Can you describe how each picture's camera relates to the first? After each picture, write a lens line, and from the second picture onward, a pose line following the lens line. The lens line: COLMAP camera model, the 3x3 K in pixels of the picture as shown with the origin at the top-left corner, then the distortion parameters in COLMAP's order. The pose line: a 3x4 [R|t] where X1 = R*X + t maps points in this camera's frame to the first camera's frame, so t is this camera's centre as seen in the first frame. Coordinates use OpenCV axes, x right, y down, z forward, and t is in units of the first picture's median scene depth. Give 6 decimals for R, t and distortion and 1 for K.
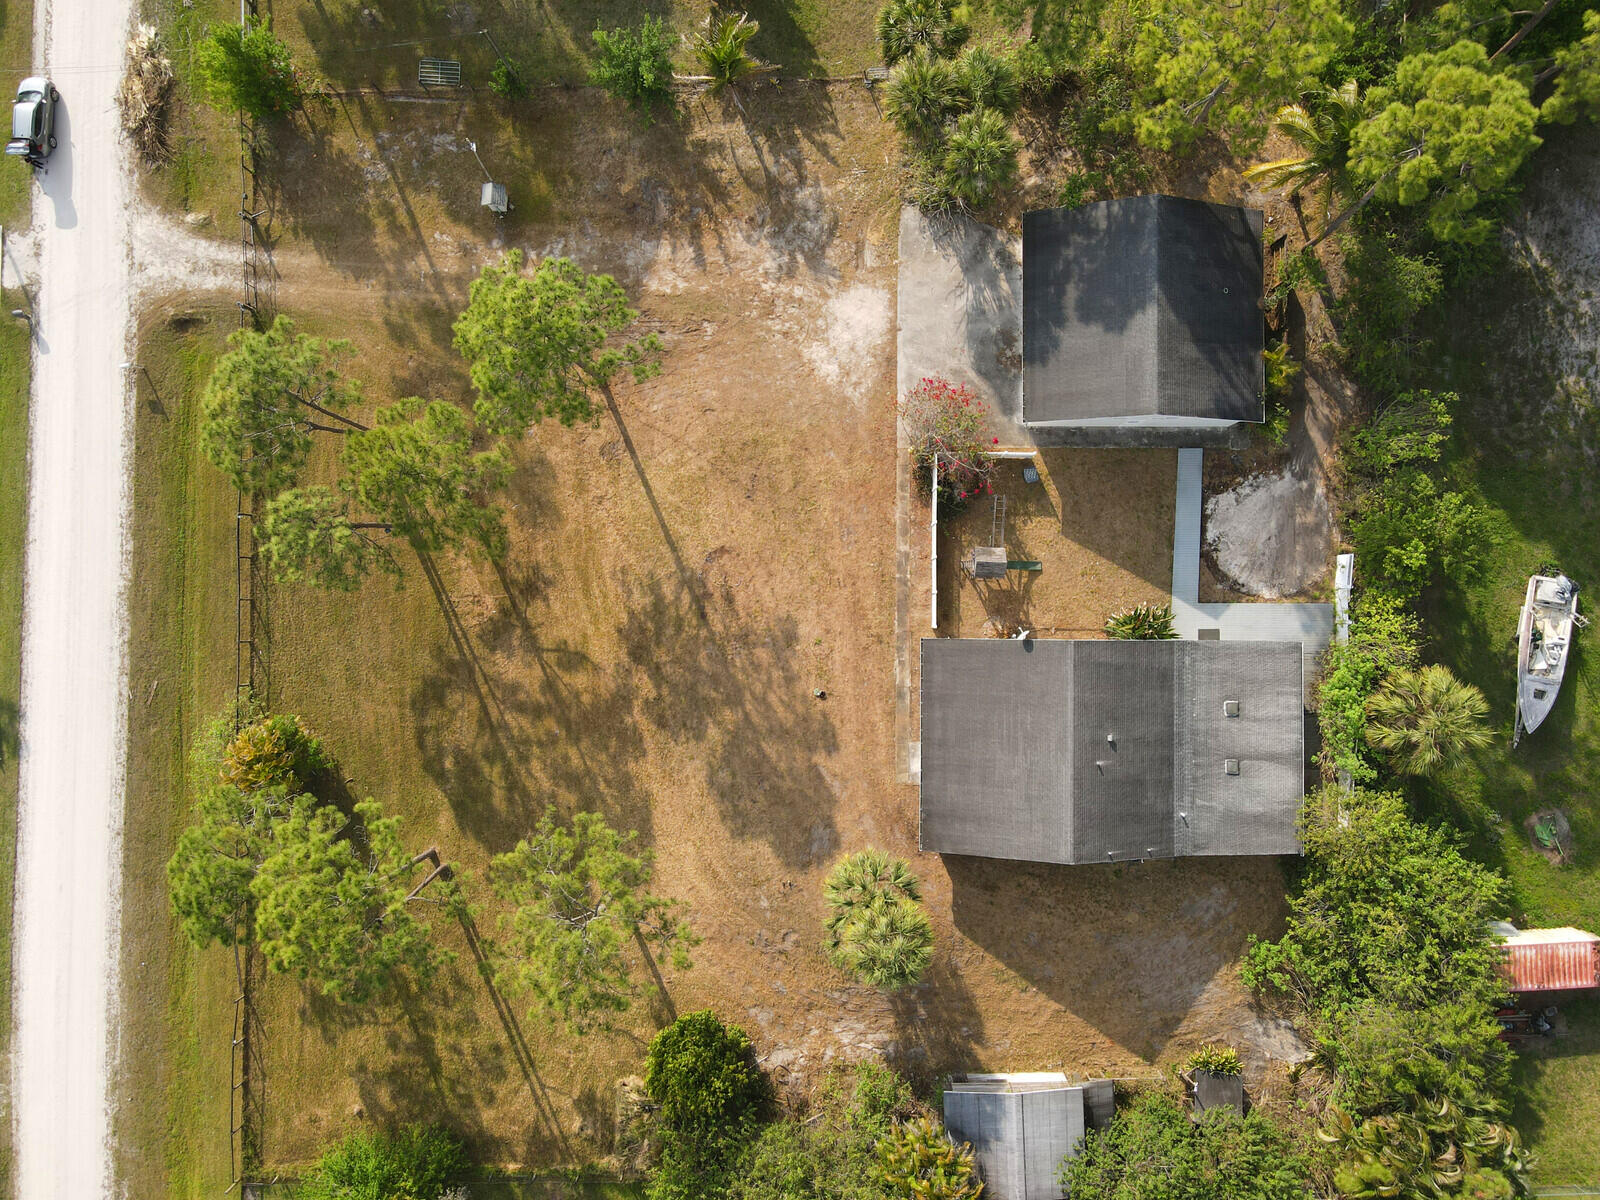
lens RADIAL K [[1174.5, 0, 800.8], [0, 1174.5, 585.4], [0, 0, 1]] dist [0.004319, 0.003013]
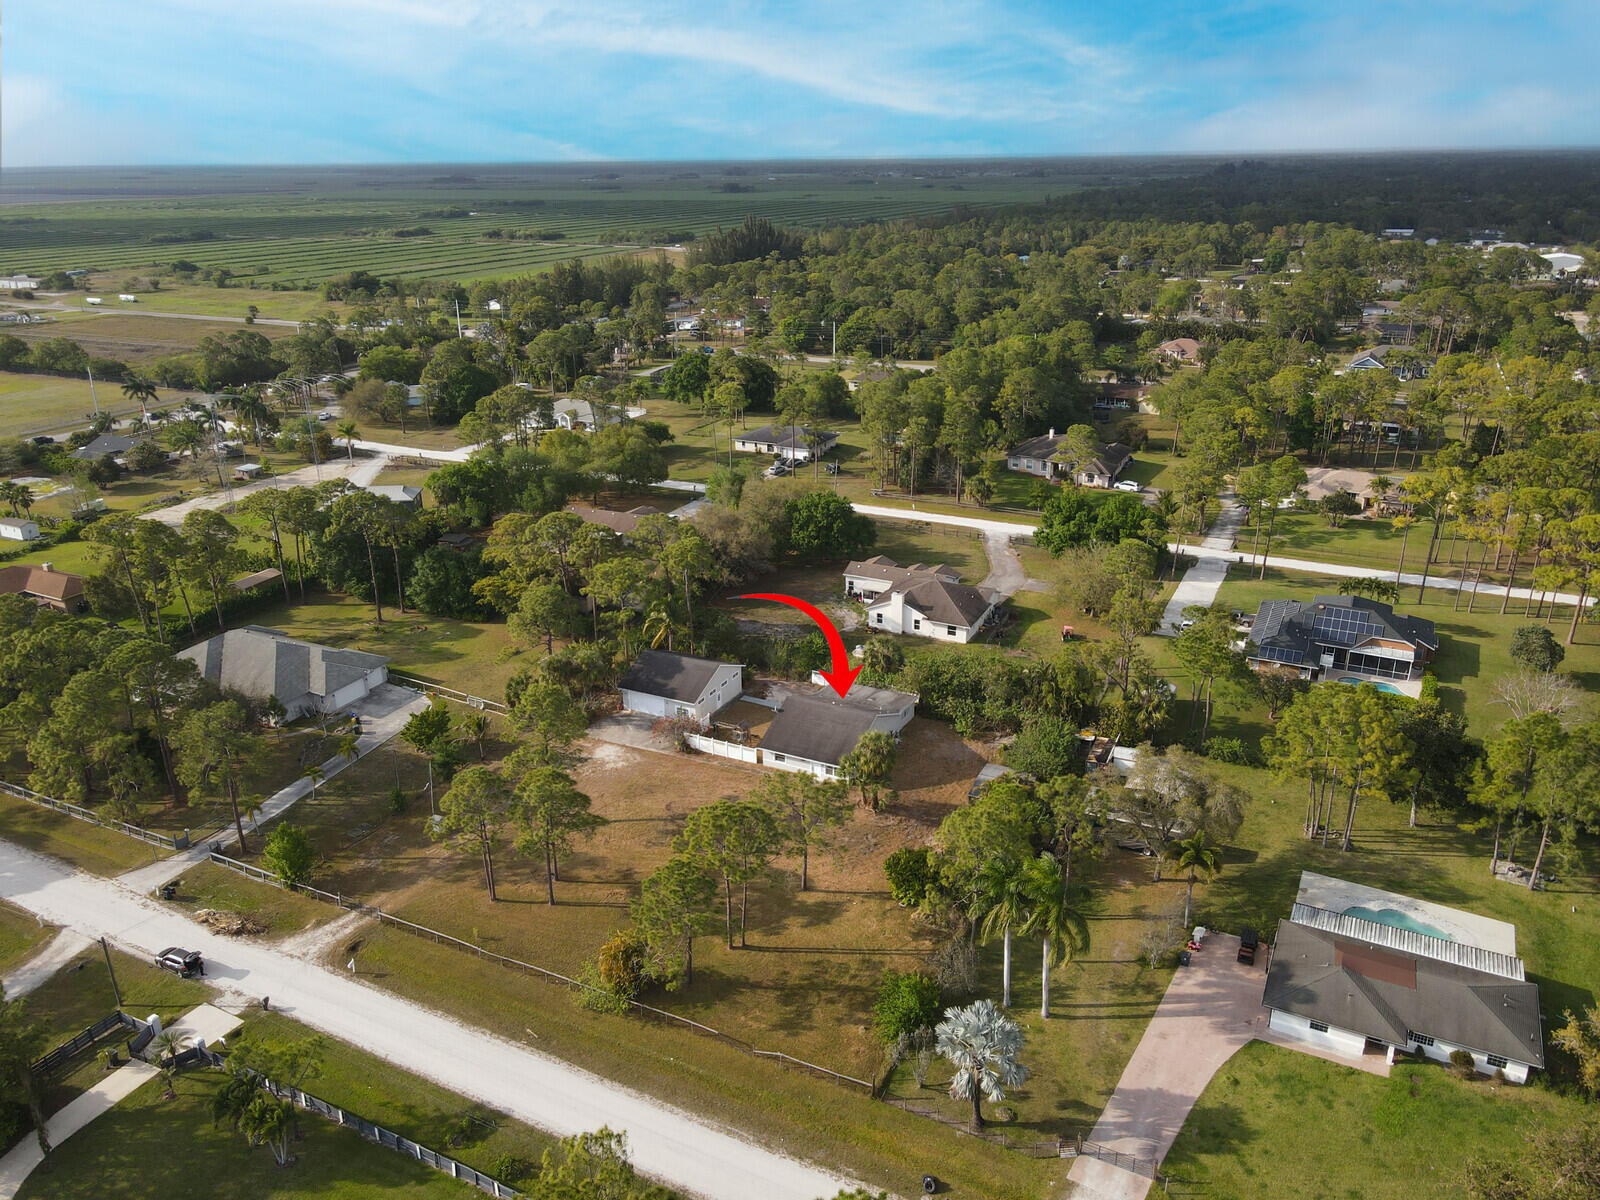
lens RADIAL K [[1178.7, 0, 798.0], [0, 1178.7, 625.3], [0, 0, 1]] dist [0.004909, 0.038180]
pose [[0.450862, -0.323866, 0.831766, -1.494364], [0.892512, 0.176174, -0.415193, 0.917563], [-0.012069, 0.929556, 0.368484, 0.026305]]
